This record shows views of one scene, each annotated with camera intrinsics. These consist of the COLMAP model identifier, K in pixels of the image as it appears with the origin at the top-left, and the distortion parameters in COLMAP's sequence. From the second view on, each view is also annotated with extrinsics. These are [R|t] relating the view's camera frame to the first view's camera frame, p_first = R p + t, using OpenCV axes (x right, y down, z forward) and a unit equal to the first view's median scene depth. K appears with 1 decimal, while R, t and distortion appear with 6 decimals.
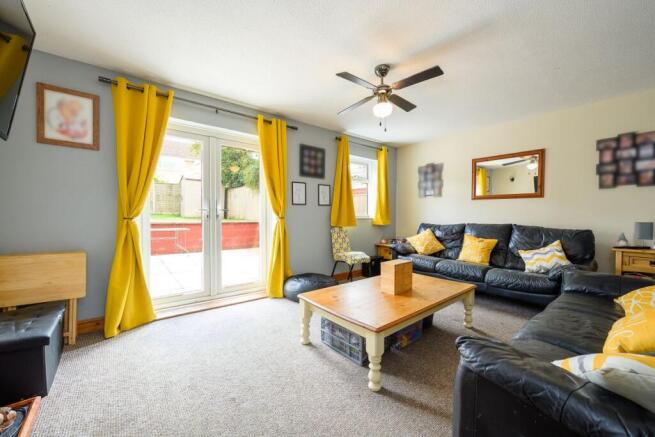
lens RADIAL K [[261.2, 0, 327.5], [0, 261.2, 218.5], [0, 0, 1]] dist [-0.001268, 0.000030]
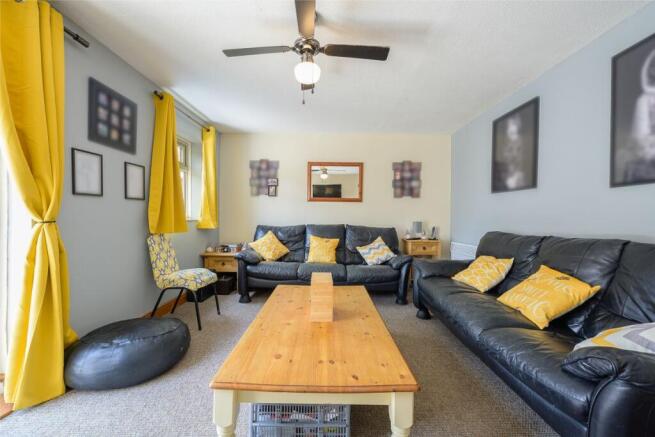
lens RADIAL K [[261.2, 0, 327.5], [0, 261.2, 218.5], [0, 0, 1]] dist [-0.001268, 0.000030]
pose [[0.640713, -0.004063, 0.767770, -0.192146], [0.003639, 0.999991, 0.002255, -0.006453], [-0.767772, 0.001349, 0.640722, 0.293815]]
